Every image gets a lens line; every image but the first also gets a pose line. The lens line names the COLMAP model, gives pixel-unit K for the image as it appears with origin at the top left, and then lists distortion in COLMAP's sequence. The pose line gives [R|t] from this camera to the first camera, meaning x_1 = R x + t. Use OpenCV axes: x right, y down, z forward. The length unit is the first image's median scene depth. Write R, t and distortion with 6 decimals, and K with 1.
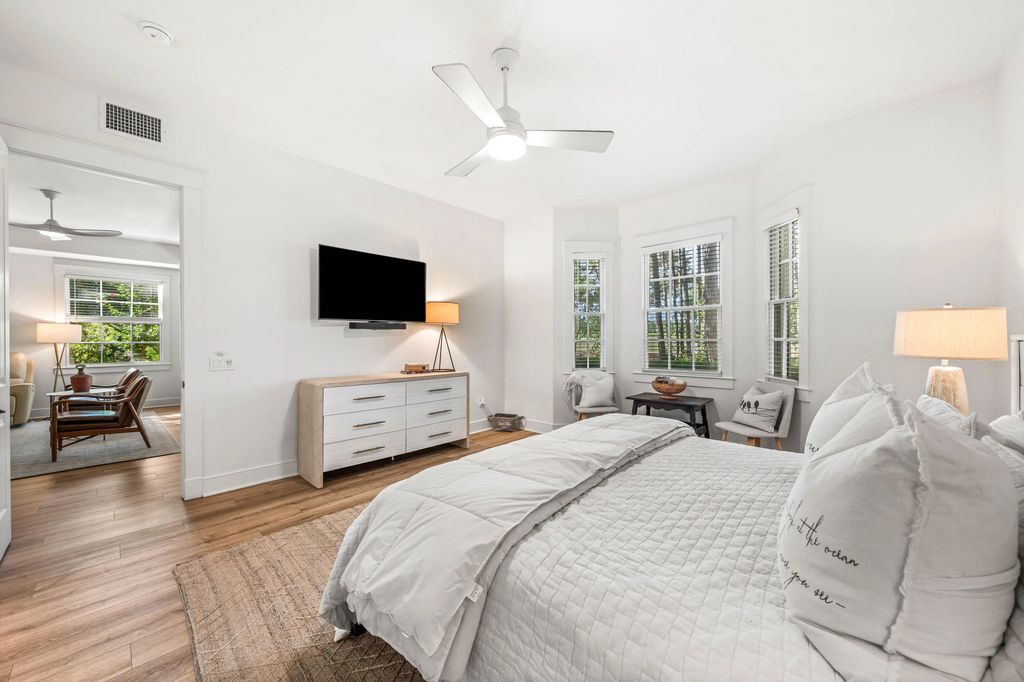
lens RADIAL K [[376.6, 0, 512.0], [0, 376.6, 341.0], [0, 0, 1]] dist [0.000186, 0.000018]
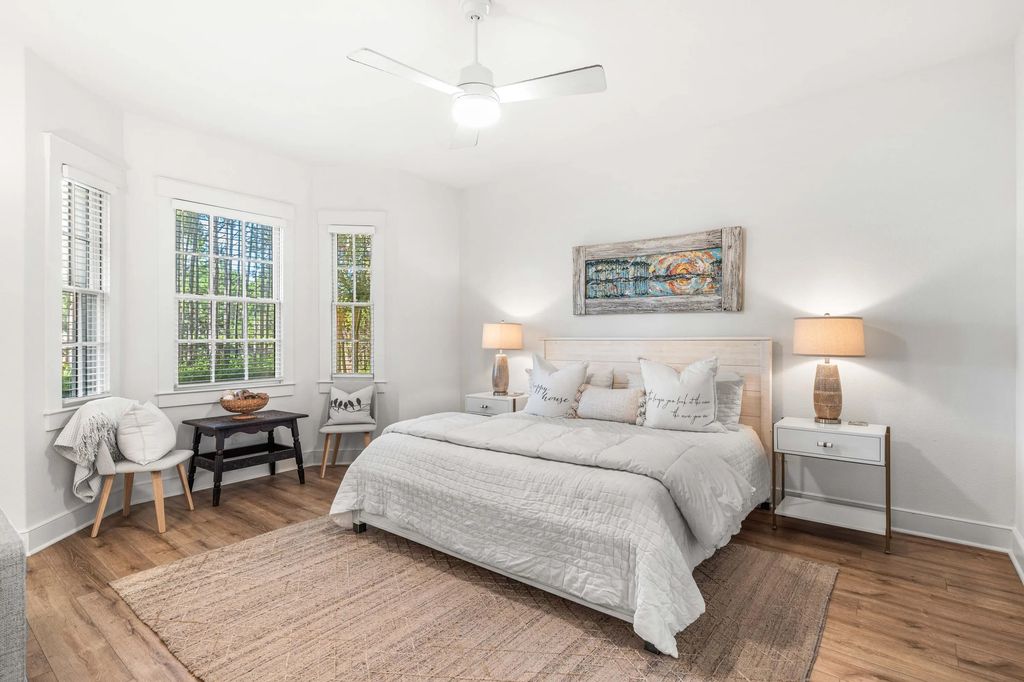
lens RADIAL K [[499.3, 0, 510.3], [0, 499.3, 336.9], [0, 0, 1]] dist [0.002083, -0.000124]
pose [[-0.087594, 0.008348, 0.996121, -0.628042], [0.008862, 0.999932, -0.007601, 0.002116], [-0.996117, 0.008161, -0.087662, 0.568234]]
